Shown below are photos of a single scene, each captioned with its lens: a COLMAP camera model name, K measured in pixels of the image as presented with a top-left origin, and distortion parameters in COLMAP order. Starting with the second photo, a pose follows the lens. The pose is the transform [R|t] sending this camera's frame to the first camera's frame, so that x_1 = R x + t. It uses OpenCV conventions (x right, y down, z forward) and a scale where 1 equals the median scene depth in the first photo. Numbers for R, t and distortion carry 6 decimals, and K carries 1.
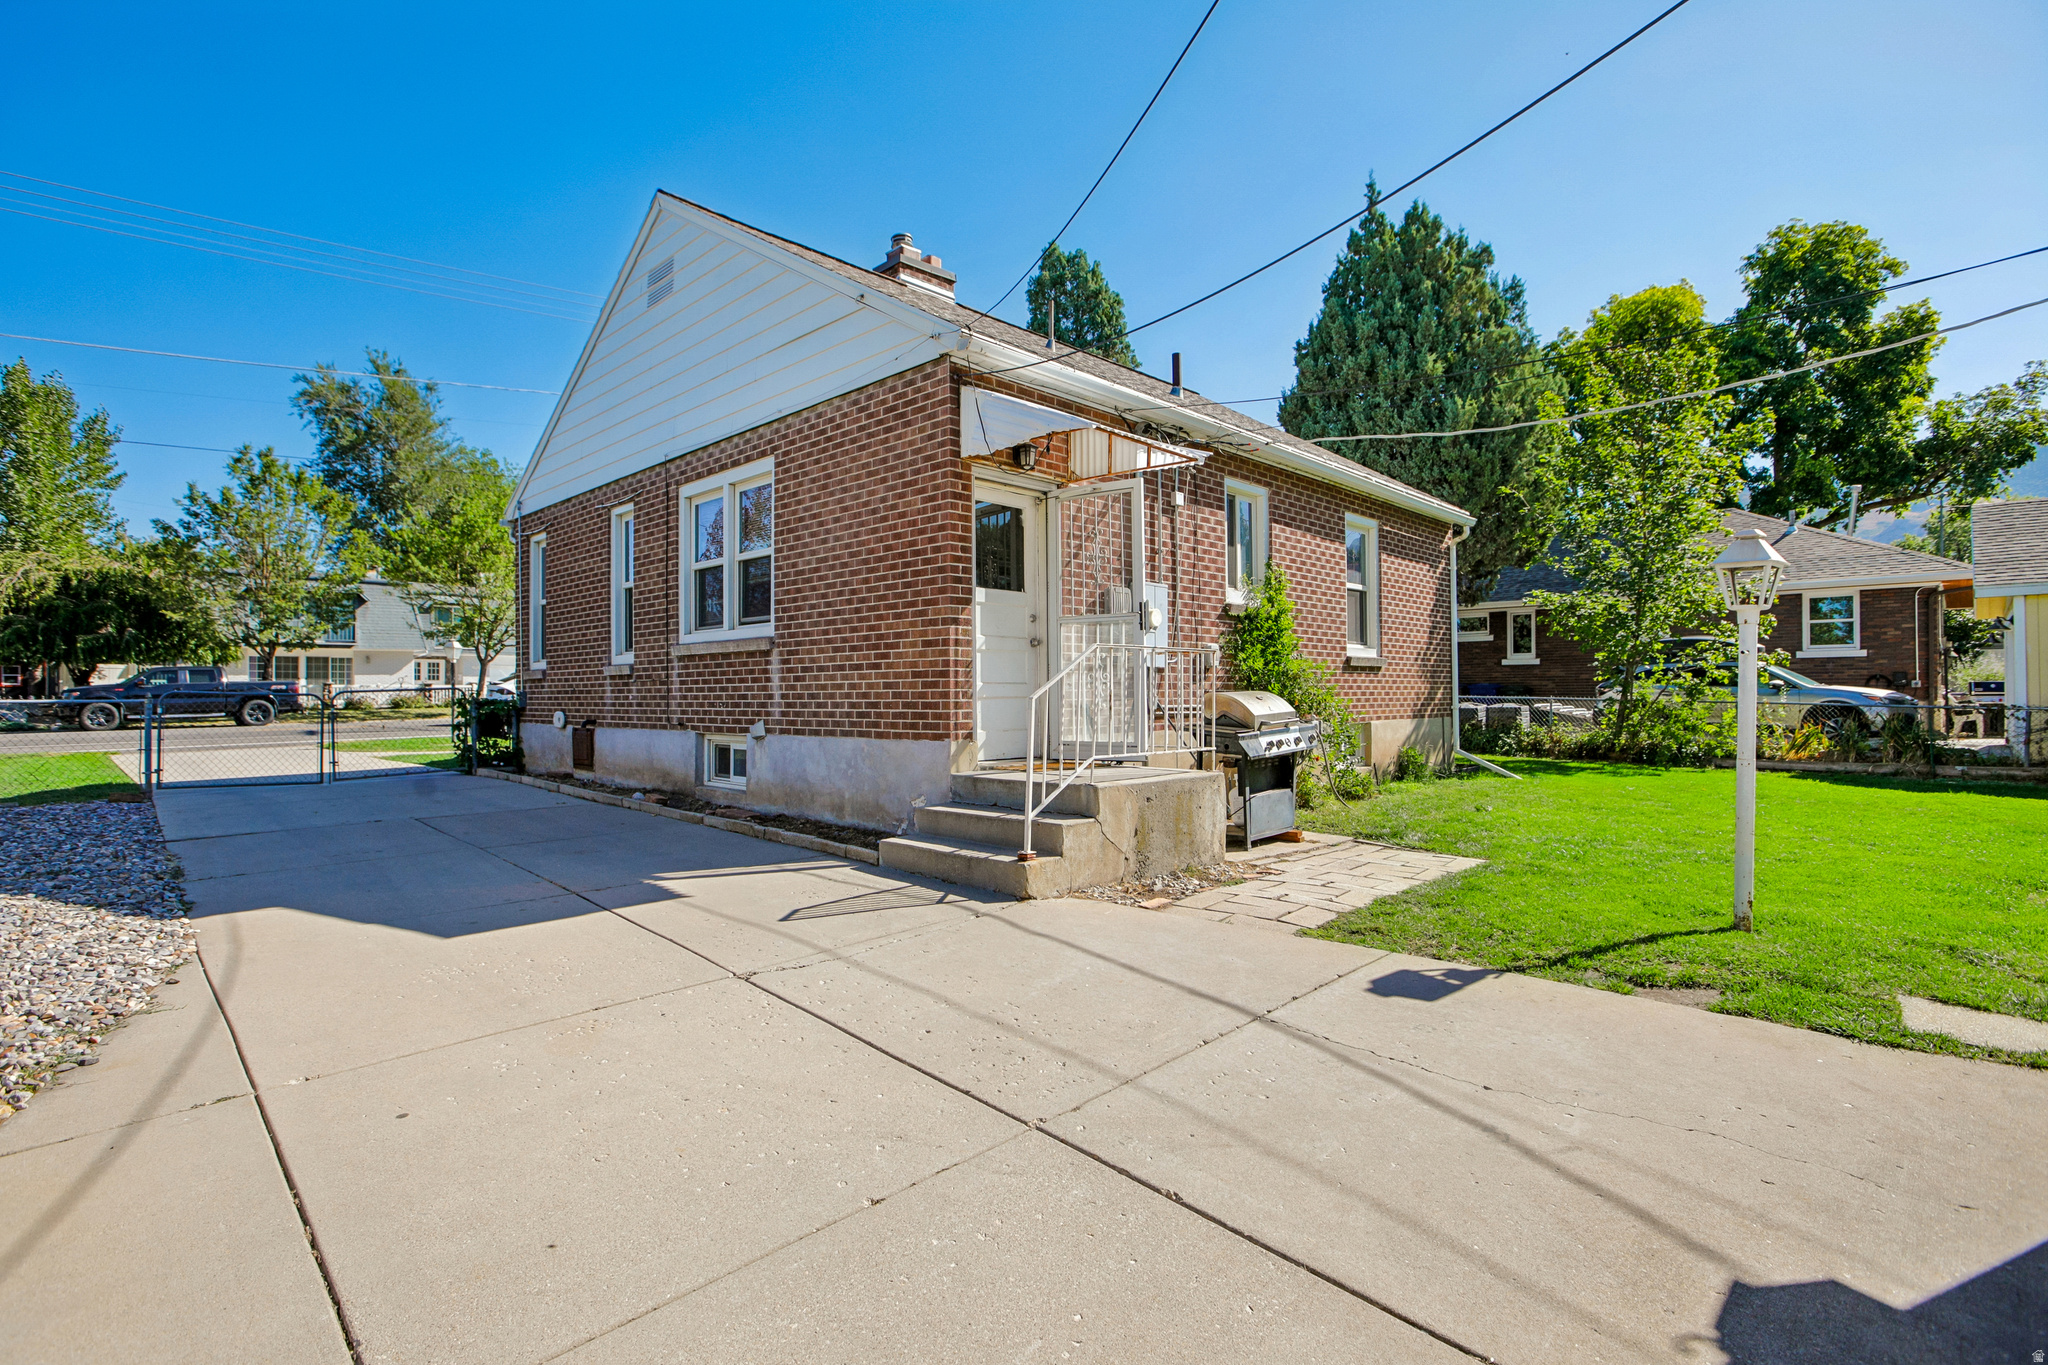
lens RADIAL K [[1005.7, 0, 1026.4], [0, 1005.7, 685.5], [0, 0, 1]] dist [-0.027802, 0.013224]
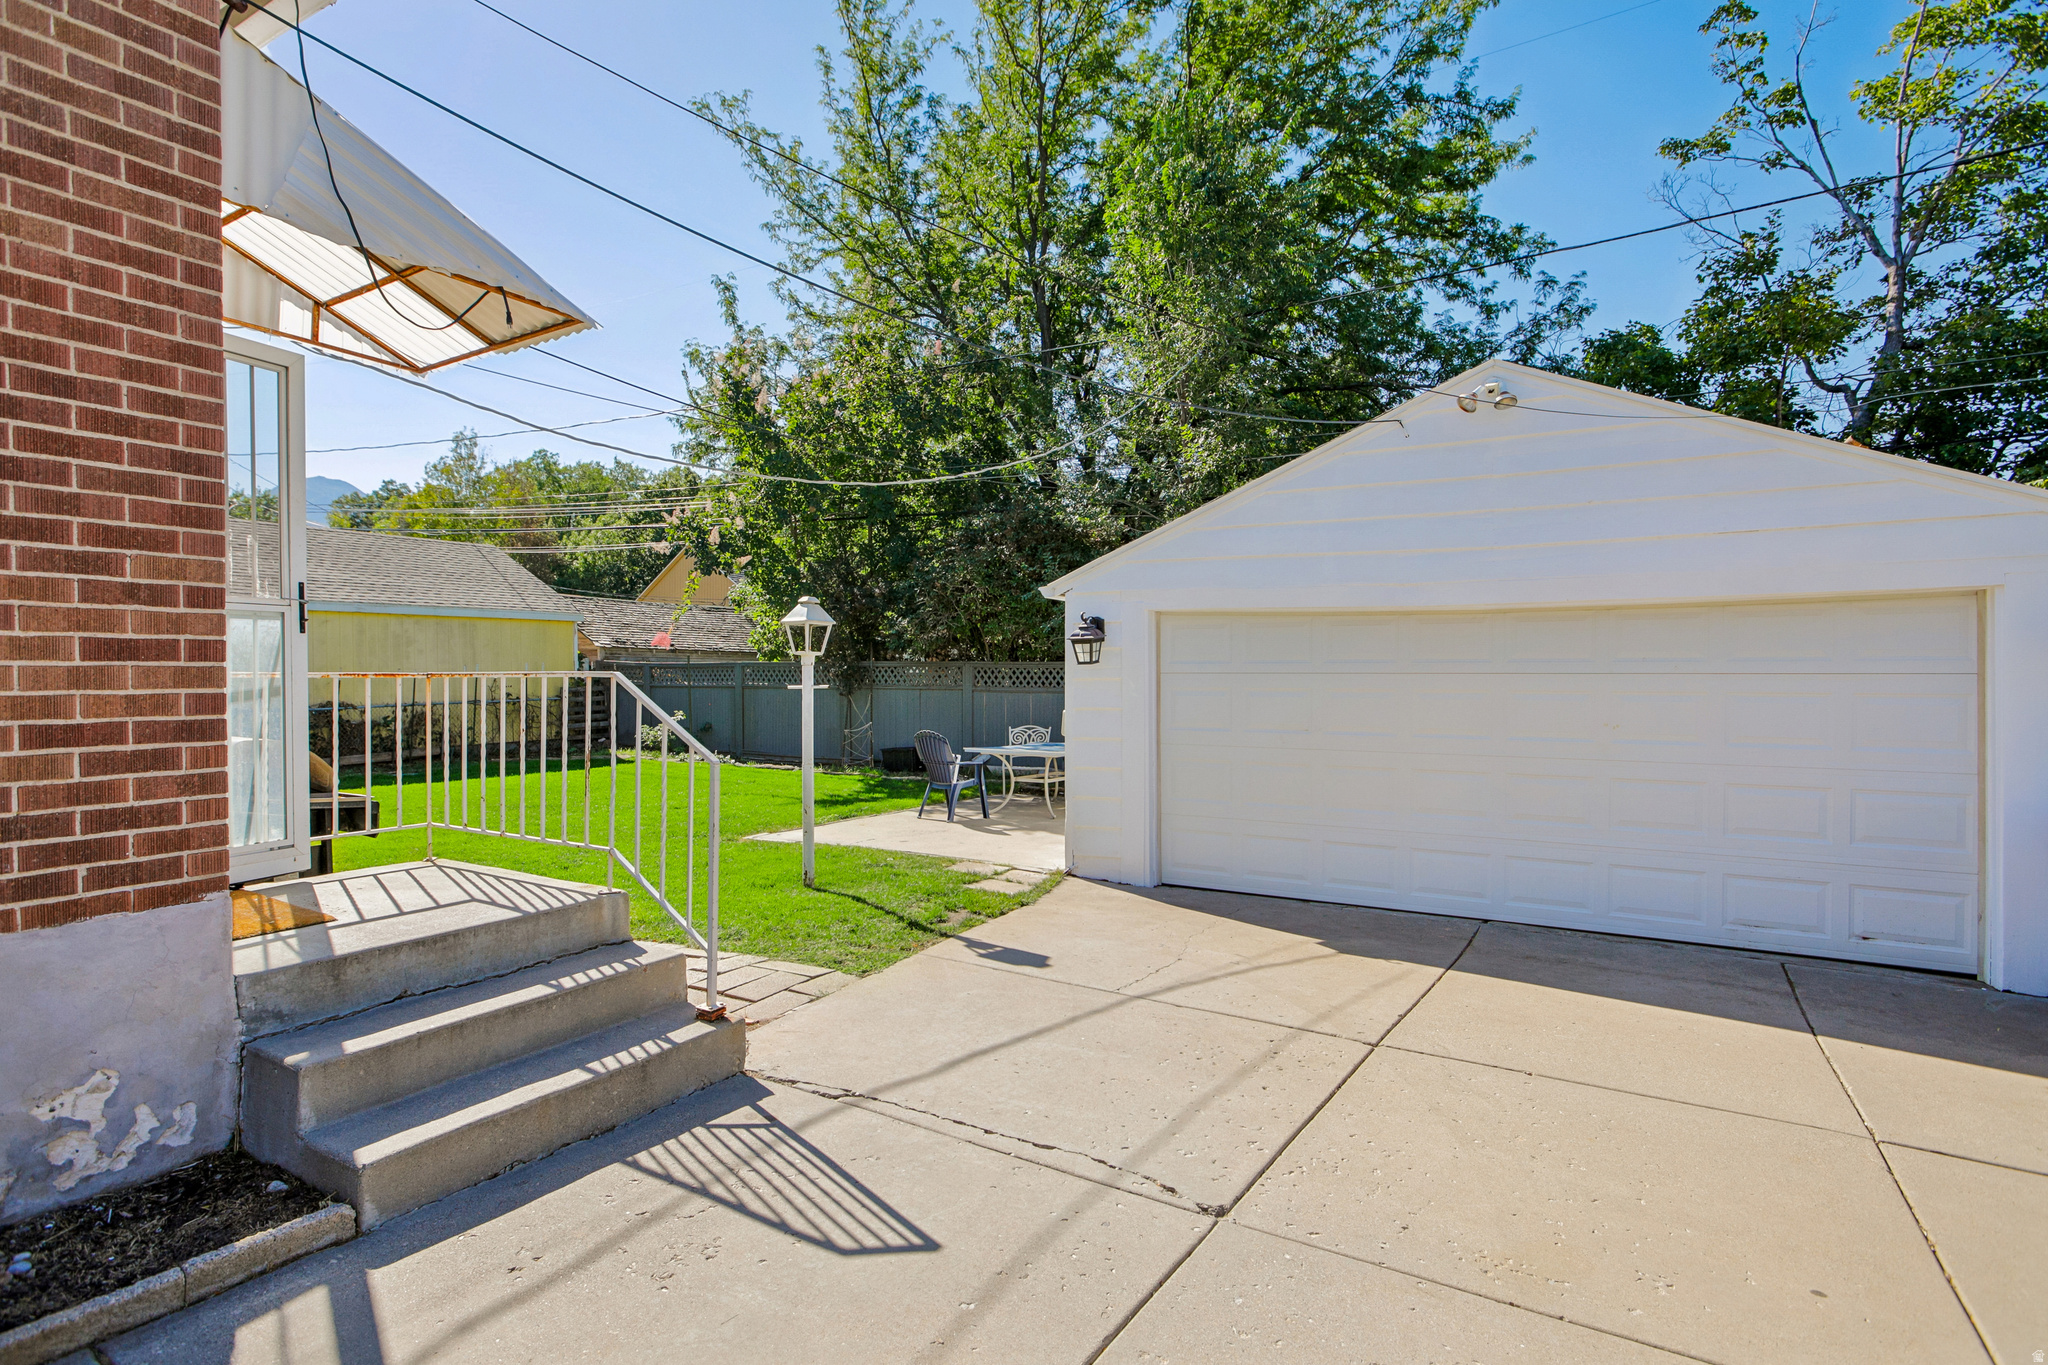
lens RADIAL K [[1005.7, 0, 1030.0], [0, 1005.7, 680.4], [0, 0, 1]] dist [-0.027802, 0.013224]
pose [[-0.199637, 0.002489, 0.979867, -0.899208], [-0.009038, 0.999950, -0.004381, -0.053988], [-0.979828, -0.009730, -0.199604, 1.245500]]
